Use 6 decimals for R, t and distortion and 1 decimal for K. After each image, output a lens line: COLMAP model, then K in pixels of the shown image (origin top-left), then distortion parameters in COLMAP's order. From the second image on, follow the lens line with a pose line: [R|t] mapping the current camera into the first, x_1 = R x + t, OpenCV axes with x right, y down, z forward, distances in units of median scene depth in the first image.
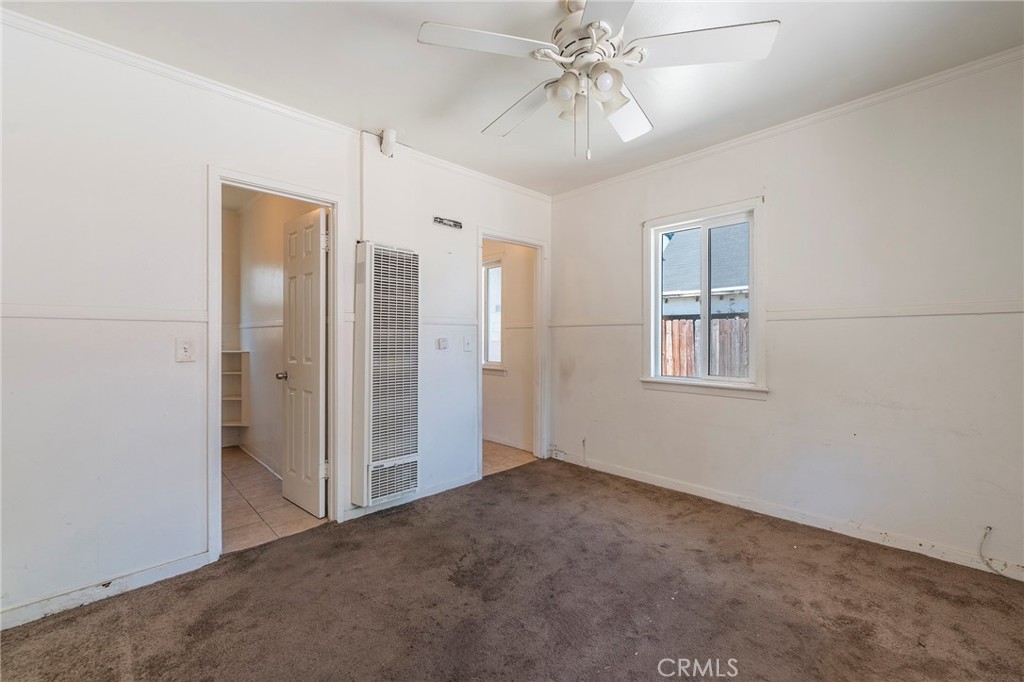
lens RADIAL K [[416.2, 0, 513.6], [0, 416.2, 335.1], [0, 0, 1]] dist [-0.000339, -0.000693]
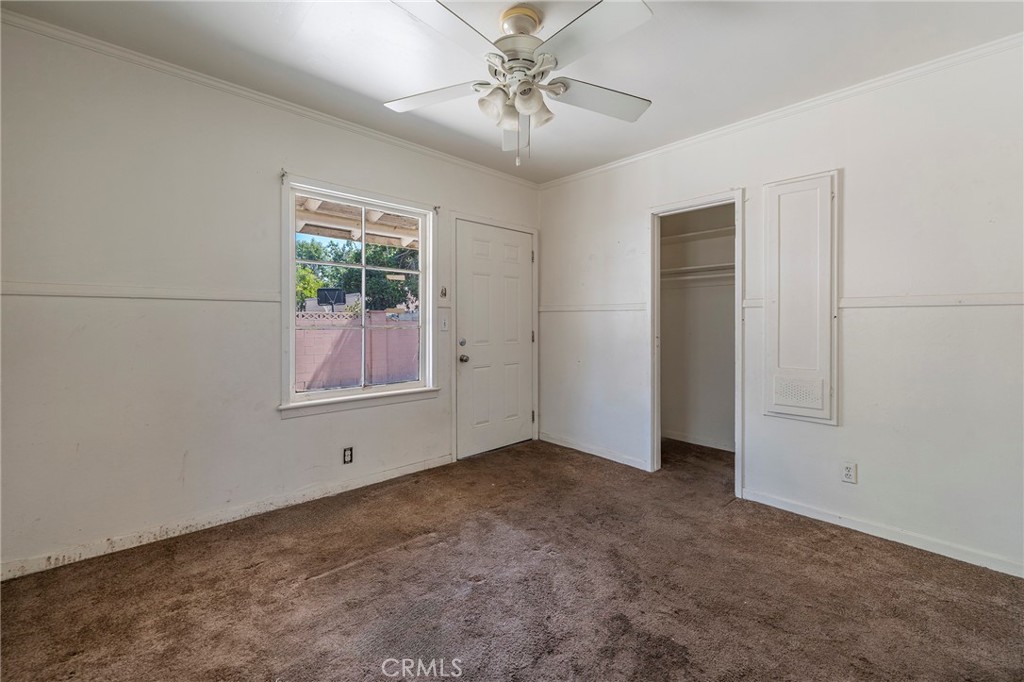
lens RADIAL K [[428.9, 0, 515.3], [0, 428.9, 321.7], [0, 0, 1]] dist [-0.000322, 0.000029]
pose [[-0.999742, -0.001508, 0.022667, 0.100453], [-0.001589, 0.999992, -0.003558, 0.005055], [-0.022662, -0.003593, -0.999737, 1.329728]]
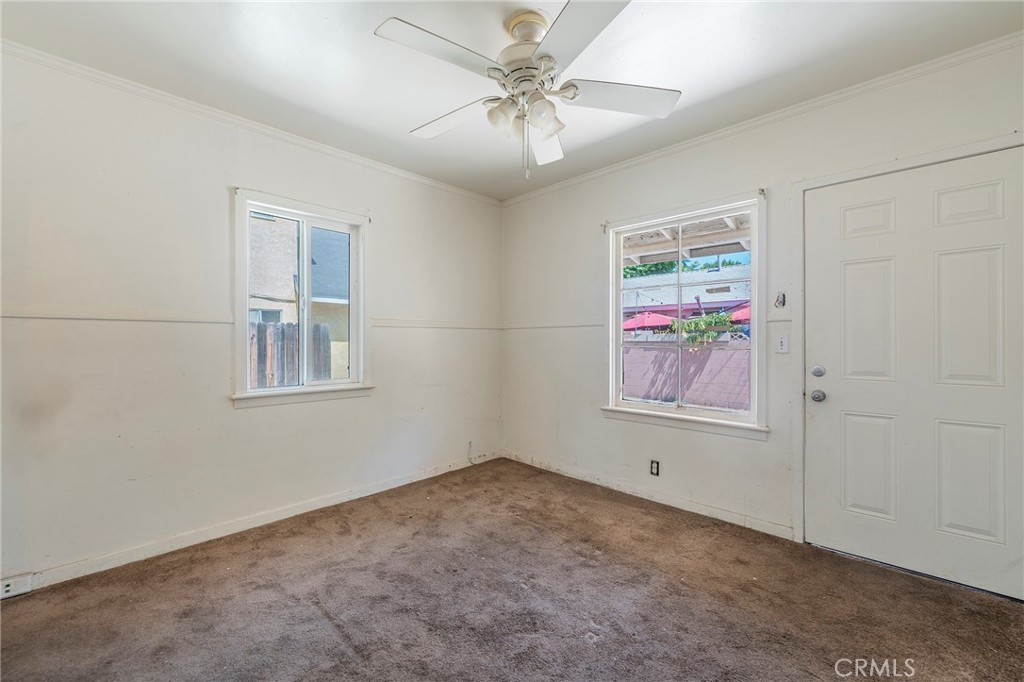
lens RADIAL K [[413.2, 0, 507.1], [0, 413.2, 341.7], [0, 0, 1]] dist [-0.001336, -0.000233]
pose [[-0.012425, 0.001324, 0.999922, -0.556087], [-0.004903, 0.999987, -0.001385, 0.007651], [-0.999911, -0.004920, -0.012418, 0.654206]]
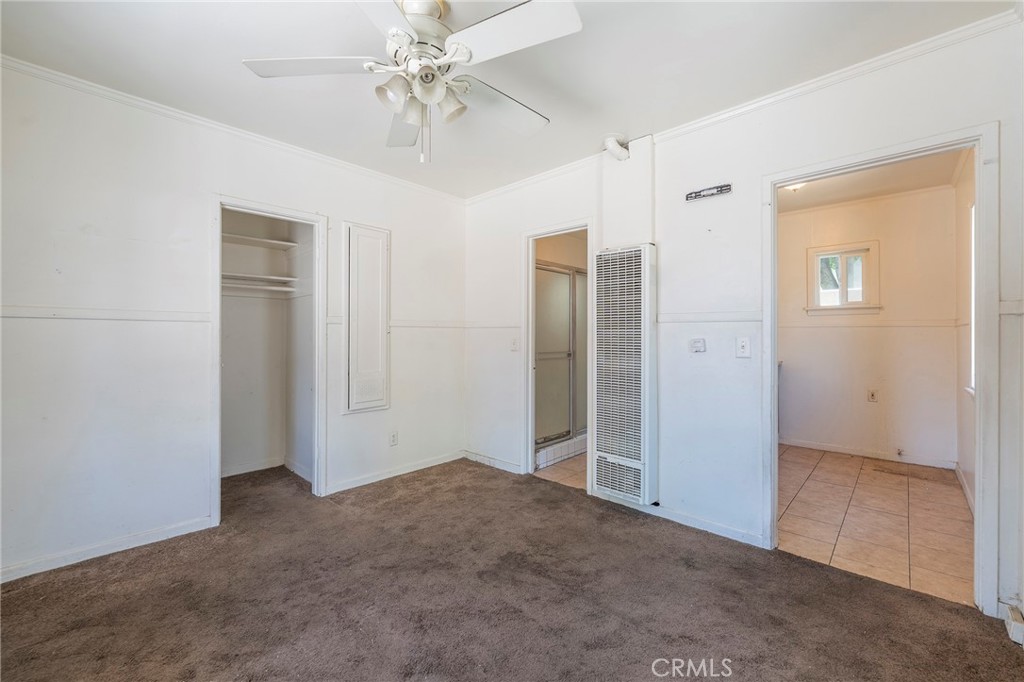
lens RADIAL K [[415.2, 0, 521.1], [0, 415.2, 330.6], [0, 0, 1]] dist [-0.000613, -0.000286]
pose [[0.058281, -0.009814, -0.998252, 0.732862], [0.003344, 0.999948, -0.009636, -0.002589], [0.998295, -0.002776, 0.058311, 0.724128]]
